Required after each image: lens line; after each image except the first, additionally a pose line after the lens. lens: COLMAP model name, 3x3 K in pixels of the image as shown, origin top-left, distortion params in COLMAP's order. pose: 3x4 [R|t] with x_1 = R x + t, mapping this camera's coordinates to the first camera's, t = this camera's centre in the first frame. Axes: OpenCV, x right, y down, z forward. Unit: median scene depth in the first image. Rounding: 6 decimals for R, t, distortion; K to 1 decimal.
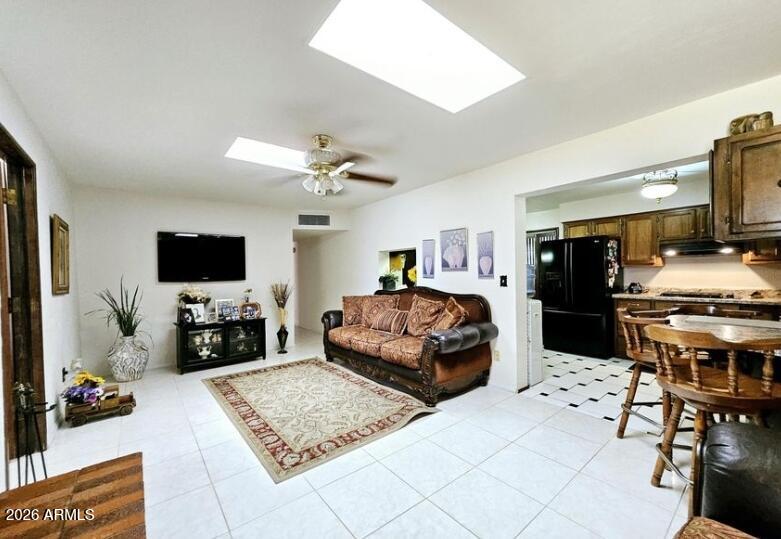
lens RADIAL K [[315.1, 0, 390.5], [0, 315.1, 269.5], [0, 0, 1]] dist [-0.000541, -0.000015]
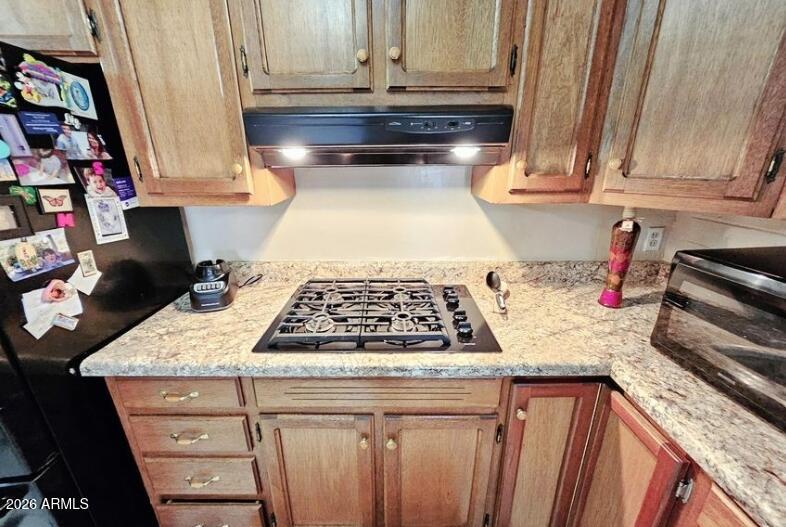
lens RADIAL K [[316.5, 0, 393.0], [0, 316.5, 263.5], [0, 0, 1]] dist [-0.000069, -0.000017]
pose [[0.635074, -0.230231, 0.737343, 0.725029], [-0.011901, 0.951520, 0.307356, -0.045958], [-0.772360, -0.203969, 0.601546, 0.765965]]
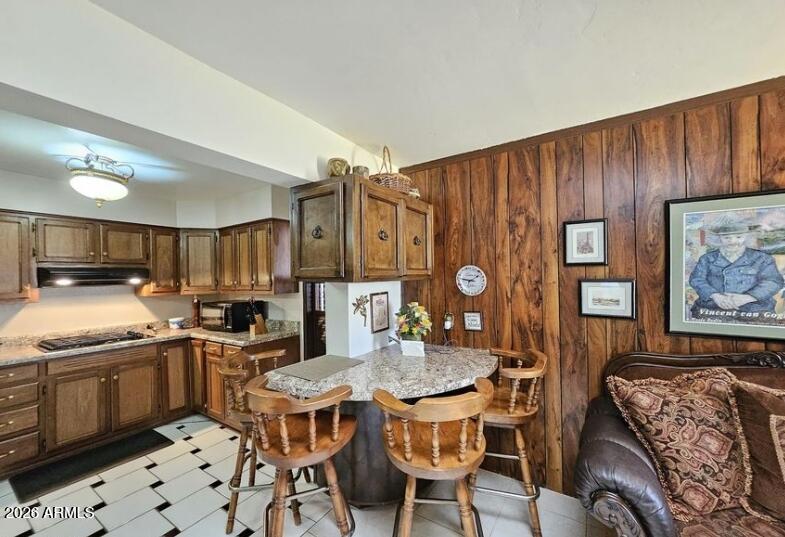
lens RADIAL K [[314.4, 0, 393.3], [0, 314.4, 277.6], [0, 0, 1]] dist [0.000670, 0.000114]
pose [[-0.298604, 0.019708, 0.954174, 0.030062], [0.018081, 0.999724, -0.014991, -0.038695], [-0.954206, 0.012776, -0.298878, 0.508438]]
